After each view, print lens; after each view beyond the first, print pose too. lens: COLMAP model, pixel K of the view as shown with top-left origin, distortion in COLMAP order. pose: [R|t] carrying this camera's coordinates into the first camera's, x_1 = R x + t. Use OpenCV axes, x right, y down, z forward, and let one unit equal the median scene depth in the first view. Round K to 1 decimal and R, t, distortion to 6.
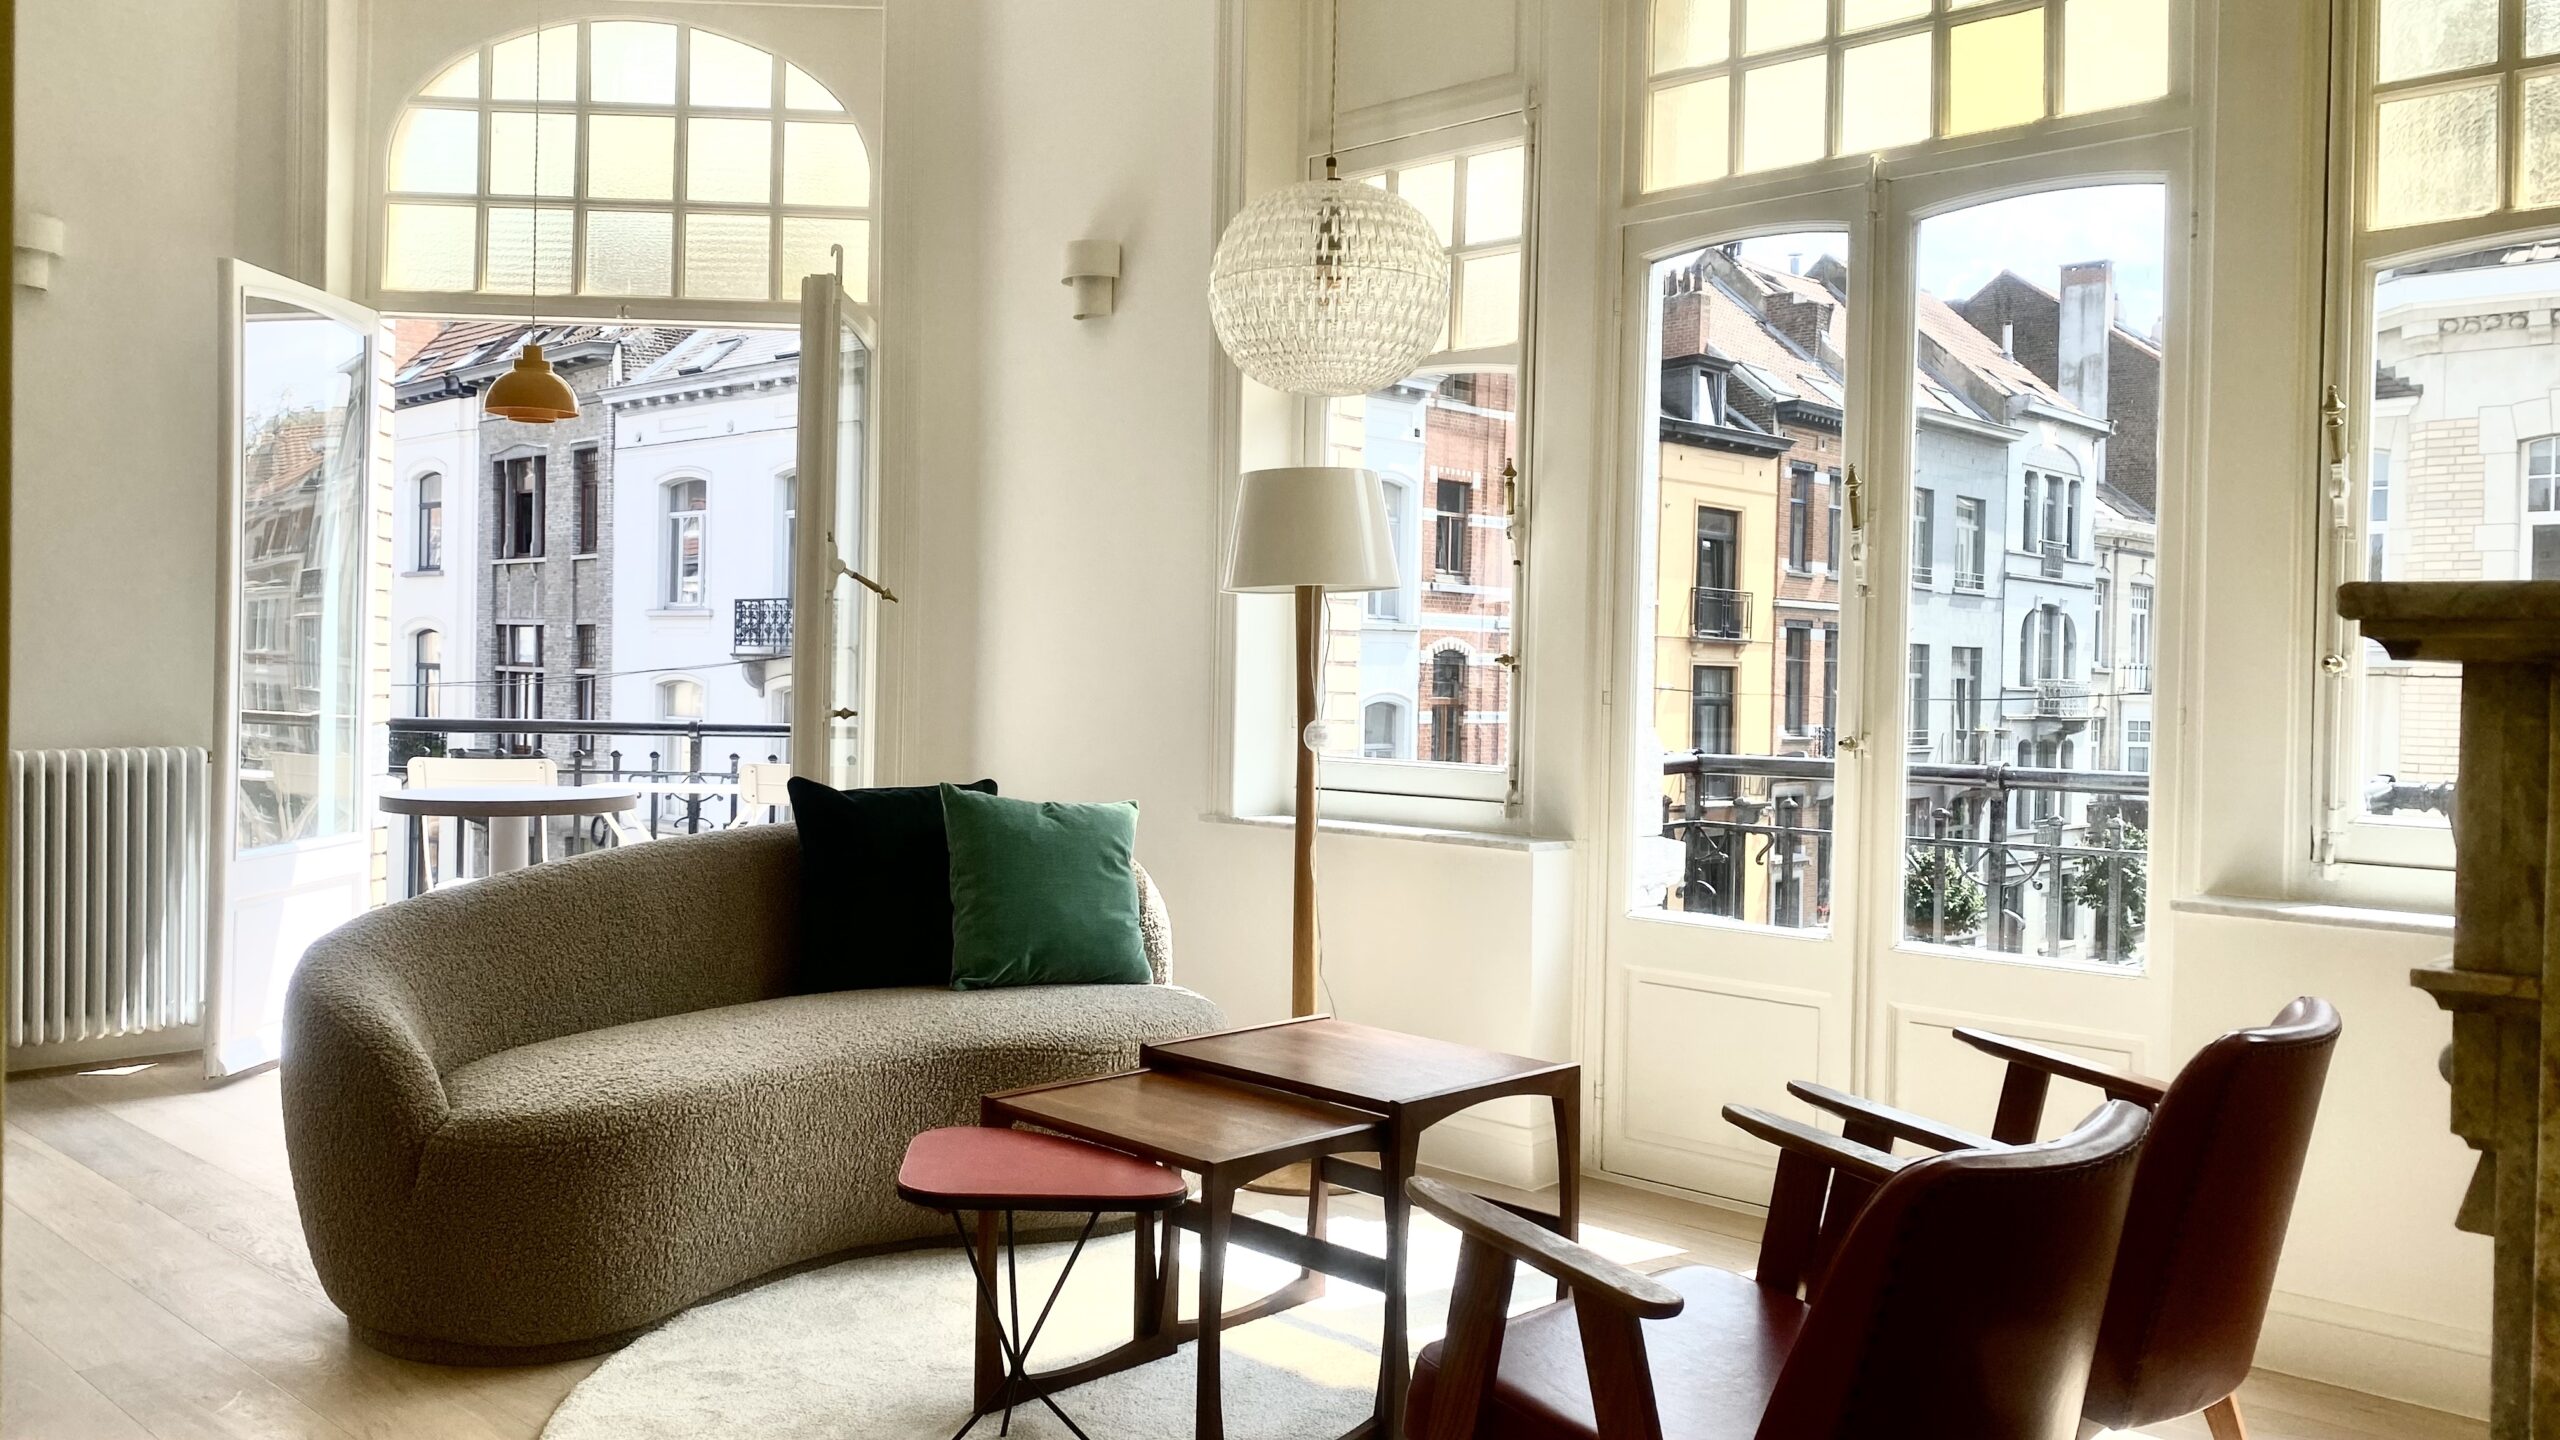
lens RADIAL K [[1946.3, 0, 1243.0], [0, 1946.3, 692.8], [0, 0, 1]] dist [-0.002959, 0.000481]
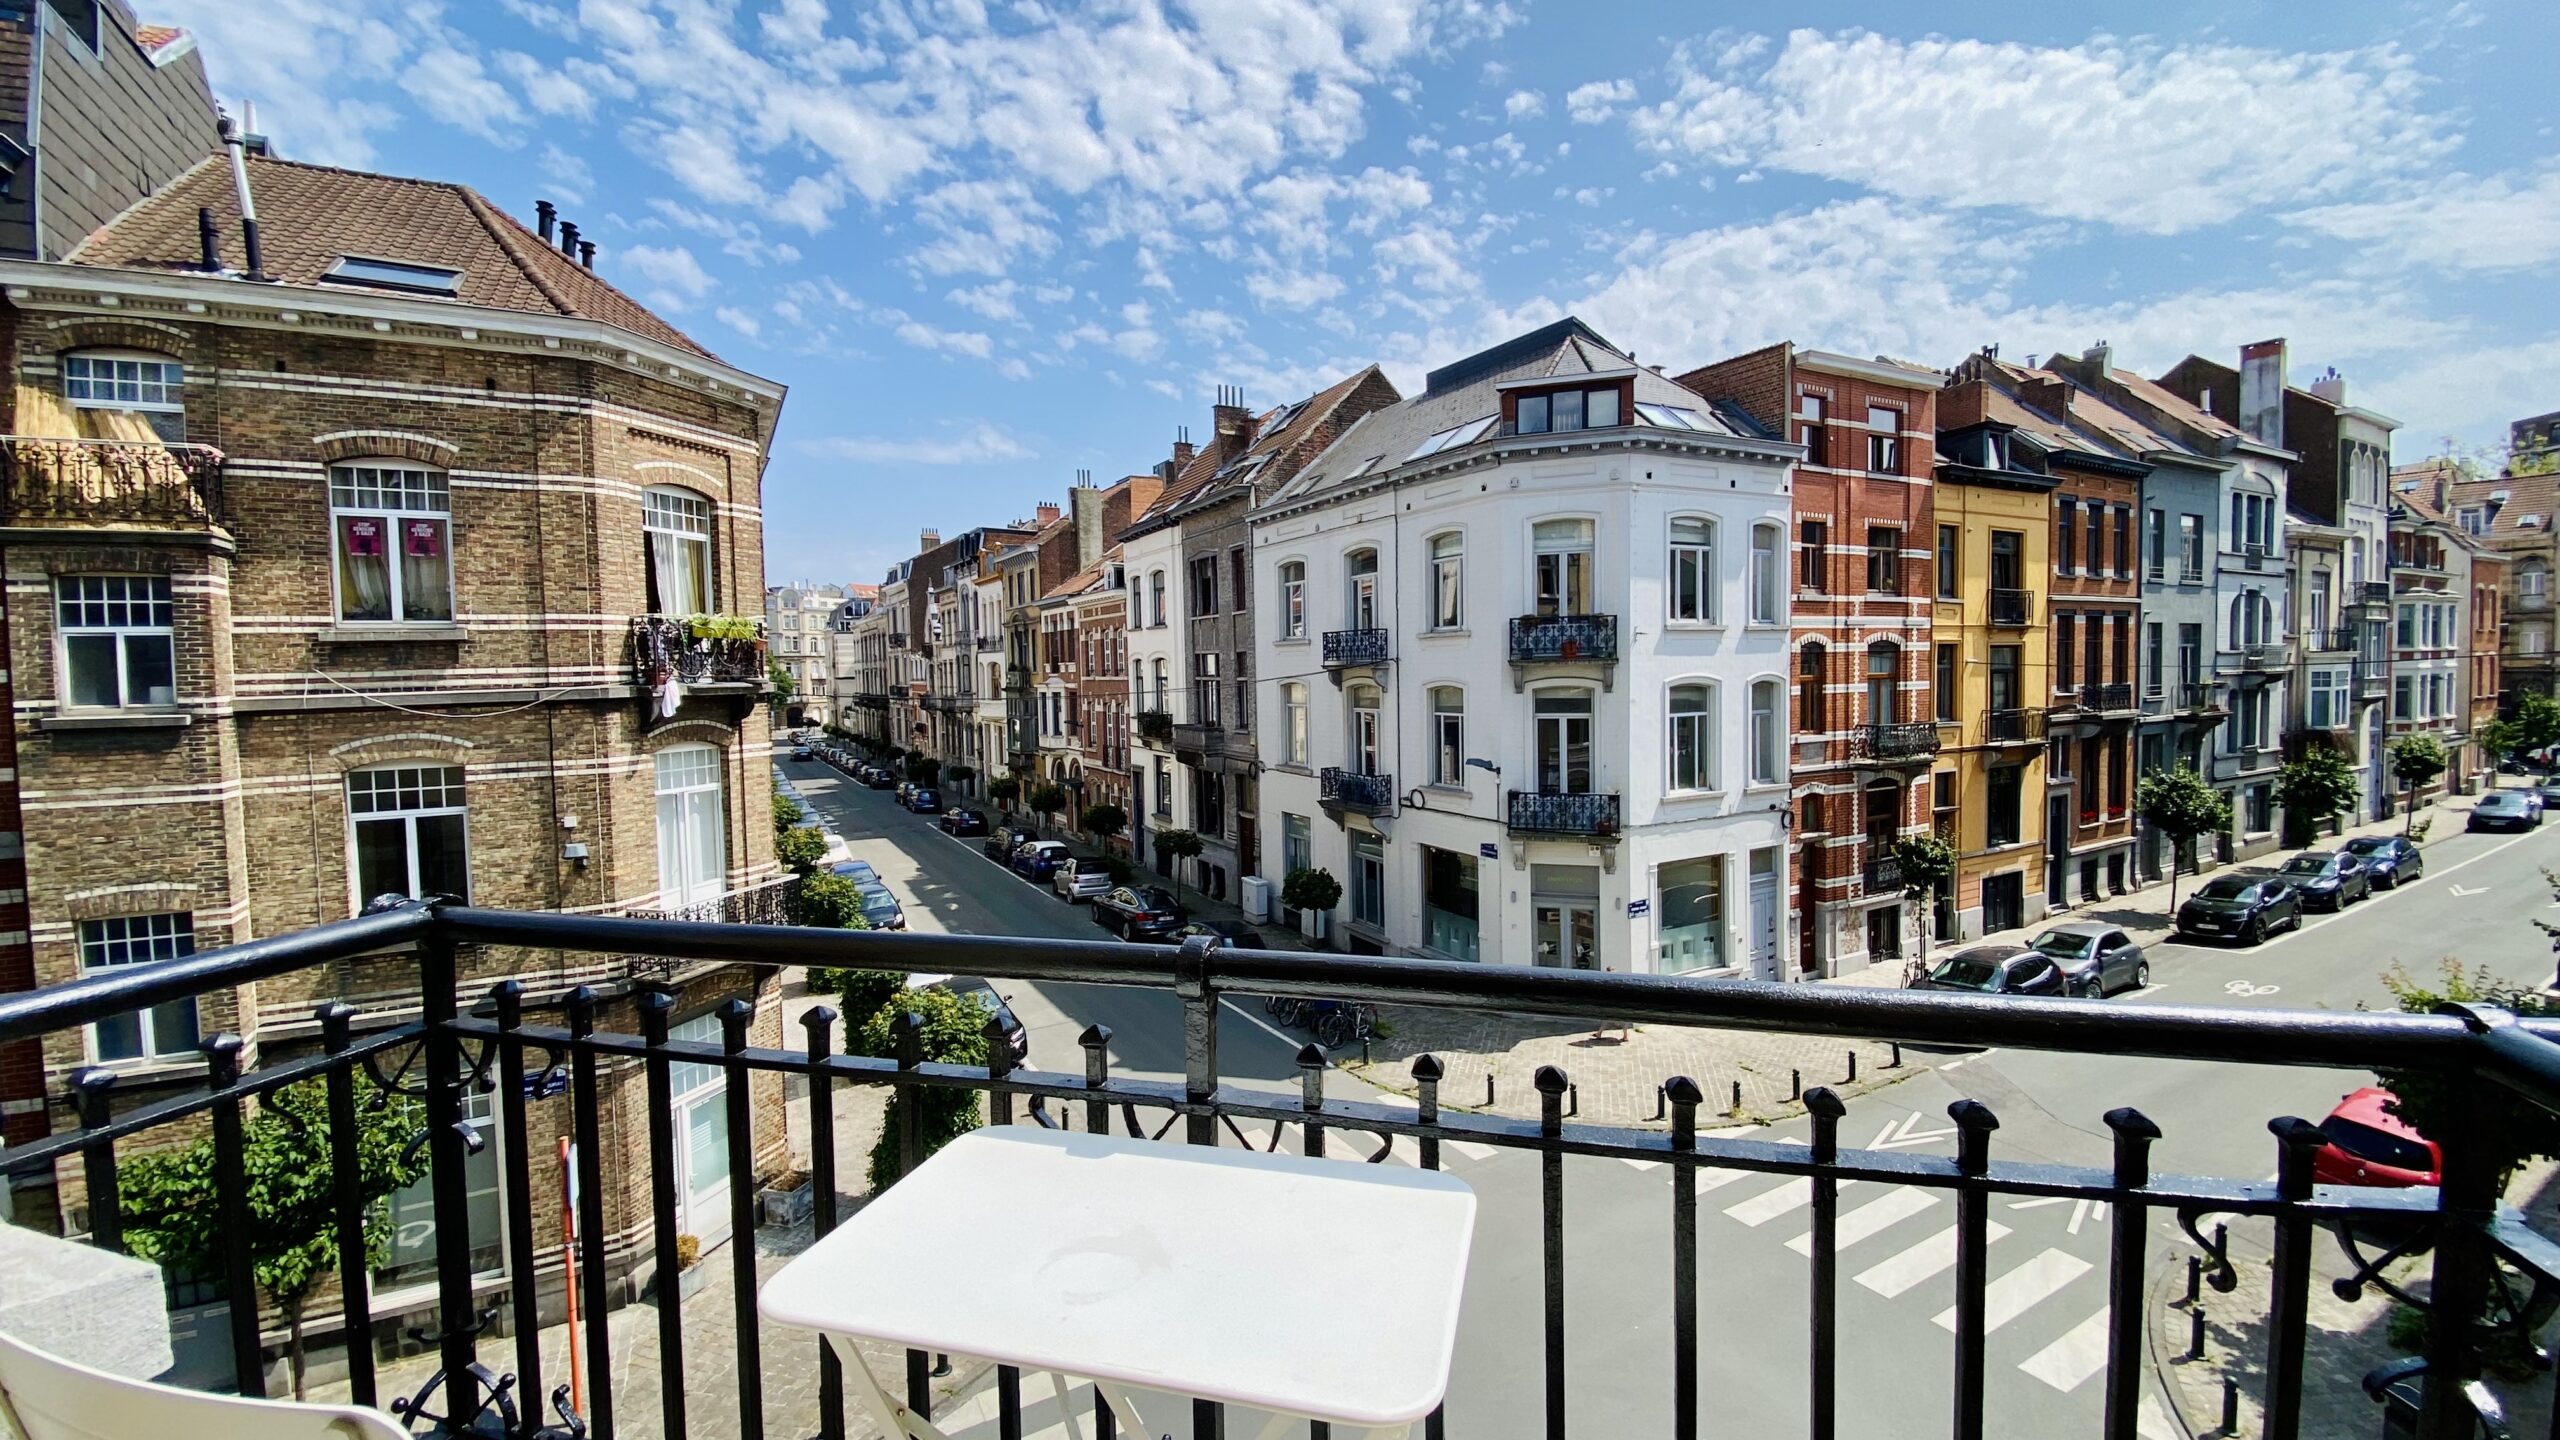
lens RADIAL K [[1028.8, 0, 1280.0], [0, 1028.8, 727.0], [0, 0, 1]] dist [0.011143, -0.016561]
pose [[0.953578, -0.022453, -0.300308, -0.242054], [0.036195, 0.998533, 0.040274, -0.029410], [0.298963, -0.049274, 0.952992, 1.031495]]
